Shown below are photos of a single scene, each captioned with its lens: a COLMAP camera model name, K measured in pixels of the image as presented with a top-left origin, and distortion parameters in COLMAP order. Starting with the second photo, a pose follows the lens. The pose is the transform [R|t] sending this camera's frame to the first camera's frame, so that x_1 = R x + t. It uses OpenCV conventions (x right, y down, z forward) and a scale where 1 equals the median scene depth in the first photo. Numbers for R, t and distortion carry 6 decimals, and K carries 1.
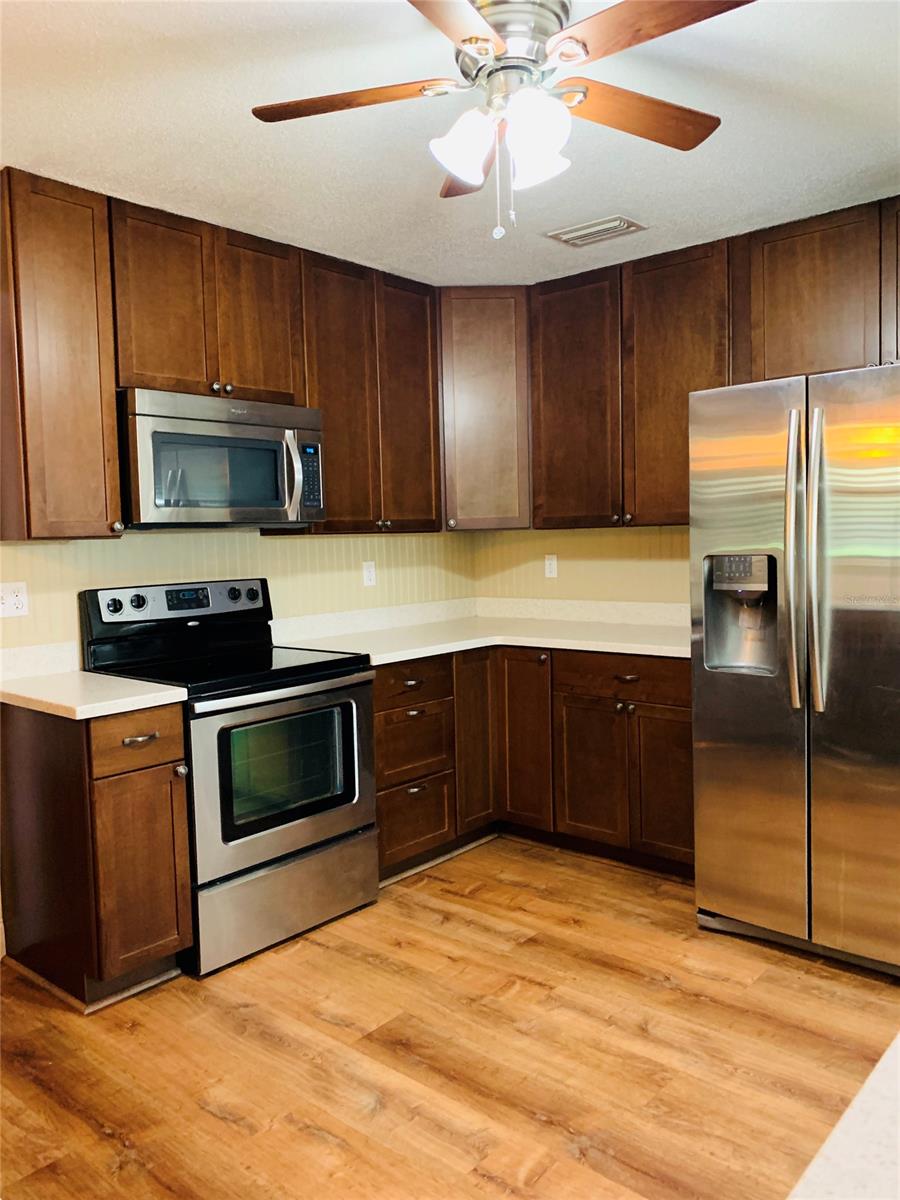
lens RADIAL K [[922.7, 0, 449.4], [0, 922.7, 583.0], [0, 0, 1]] dist [0.027055, -0.032192]
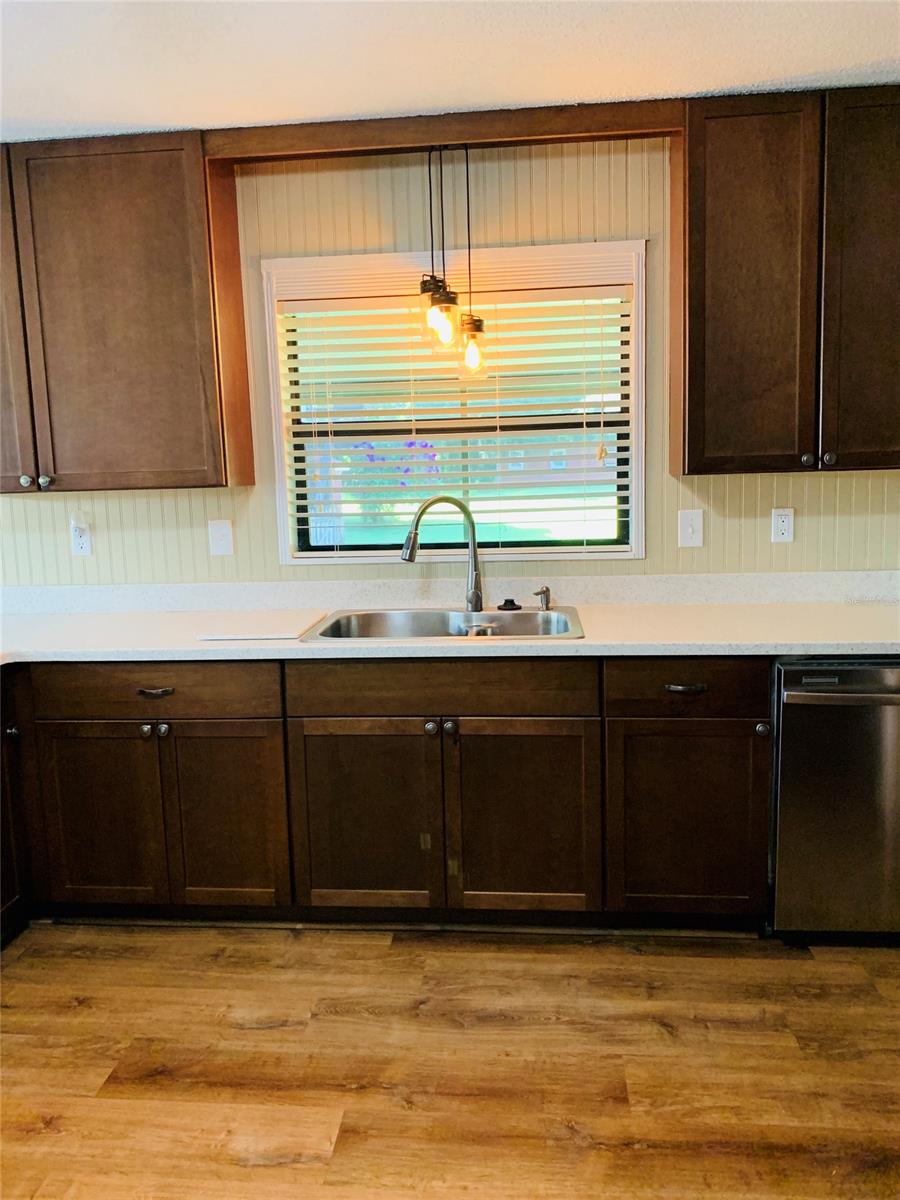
lens RADIAL K [[922.7, 0, 449.4], [0, 922.7, 583.0], [0, 0, 1]] dist [0.027055, -0.032192]
pose [[-0.809840, 0.128823, -0.572331, 0.205242], [0.018699, 0.980765, 0.194296, -0.119351], [0.586352, 0.146646, -0.796672, 1.333878]]
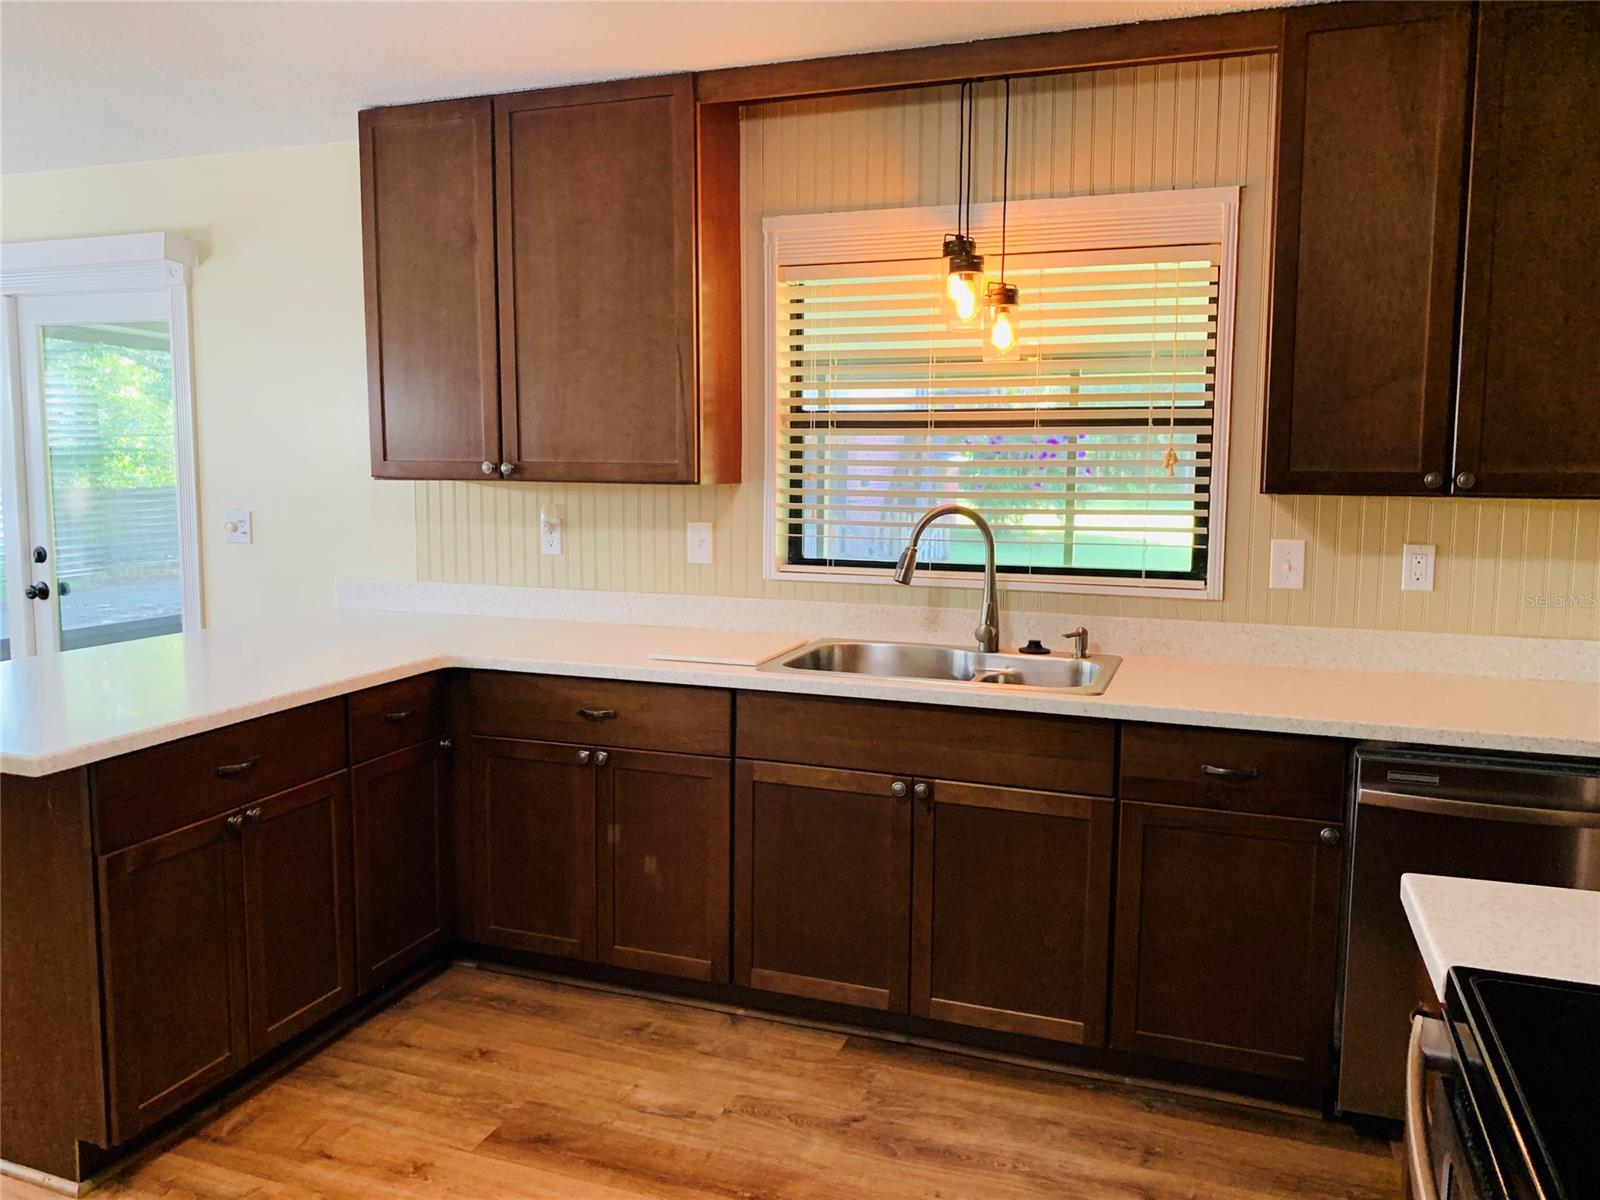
lens RADIAL K [[1223.2, 0, 793.1], [0, 1223.2, 579.9], [0, 0, 1]] dist [0.072588, -0.147822]
pose [[-0.934179, 0.058547, -0.351970, 0.123867], [-0.000756, 0.986119, 0.166038, -0.134782], [0.356805, 0.155375, -0.921167, 1.497827]]
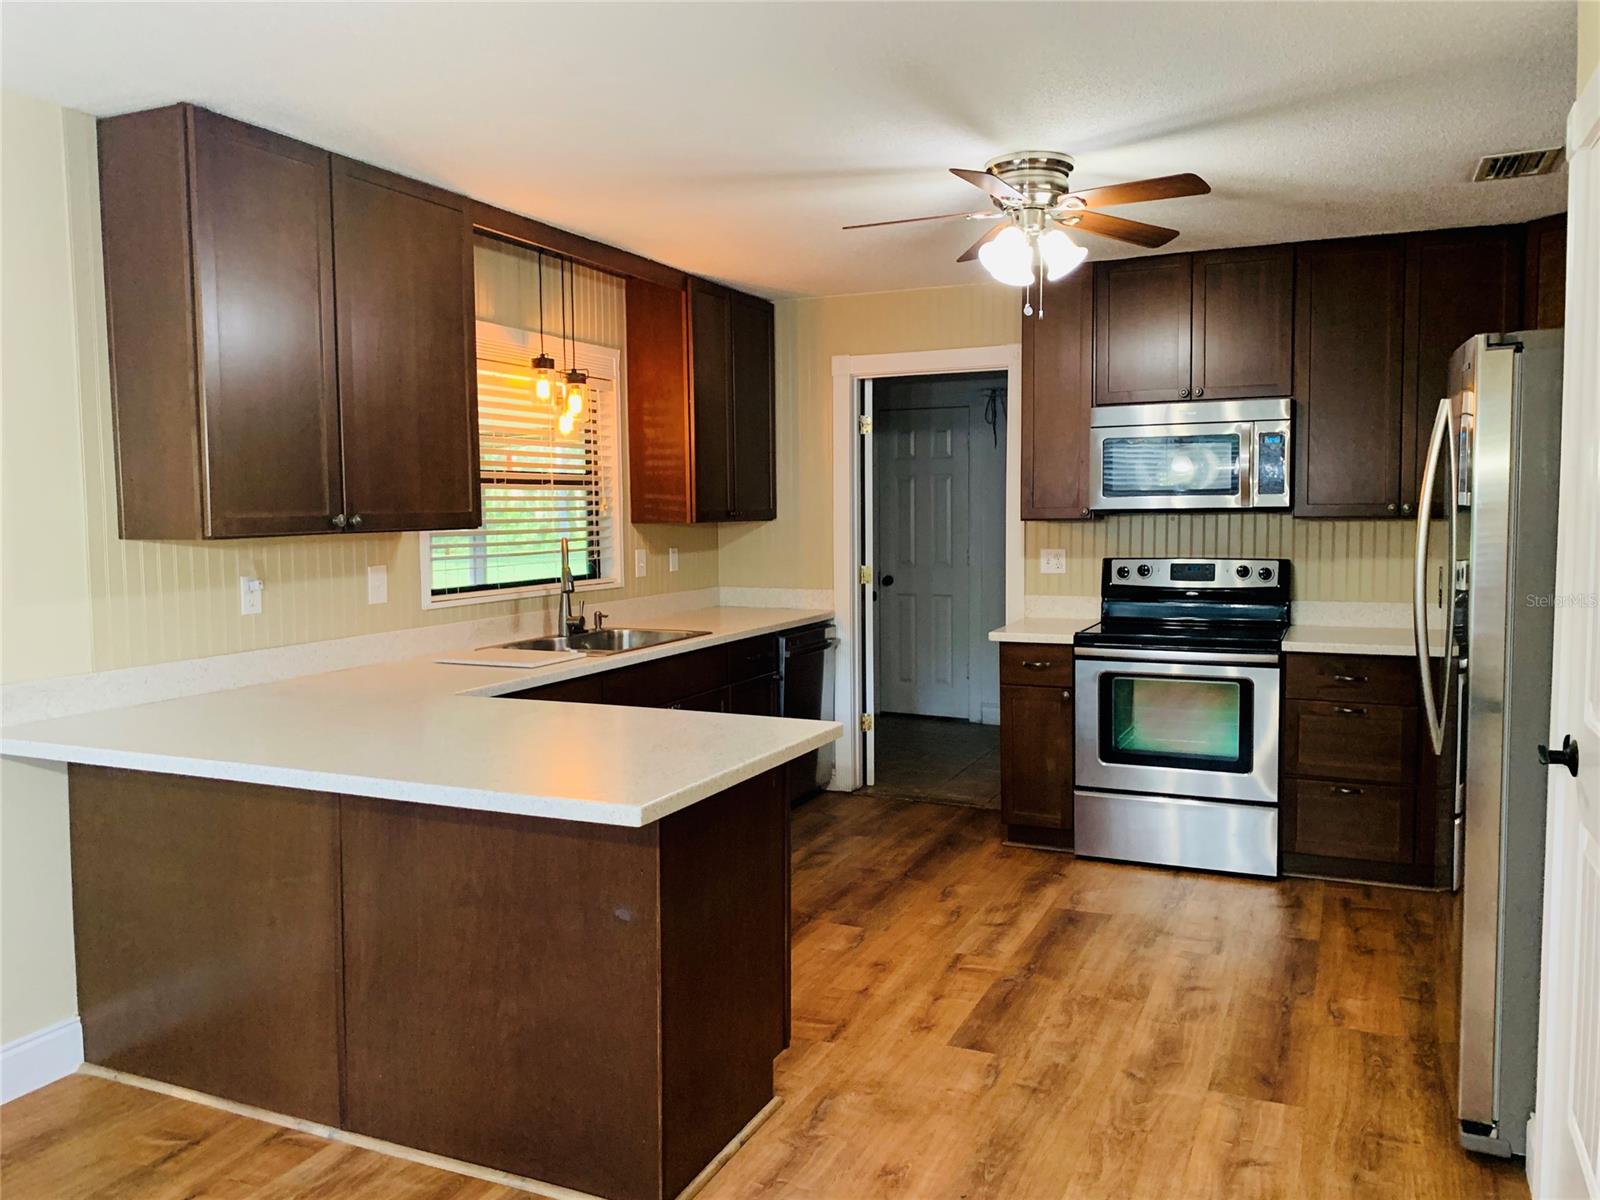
lens RADIAL K [[1223.2, 0, 793.1], [0, 1223.2, 579.9], [0, 0, 1]] dist [0.072588, -0.147822]
pose [[0.283828, 0.081179, -0.955433, 1.452948], [-0.047113, 0.996387, 0.070663, -0.081386], [0.957717, 0.024957, 0.286627, 0.121466]]
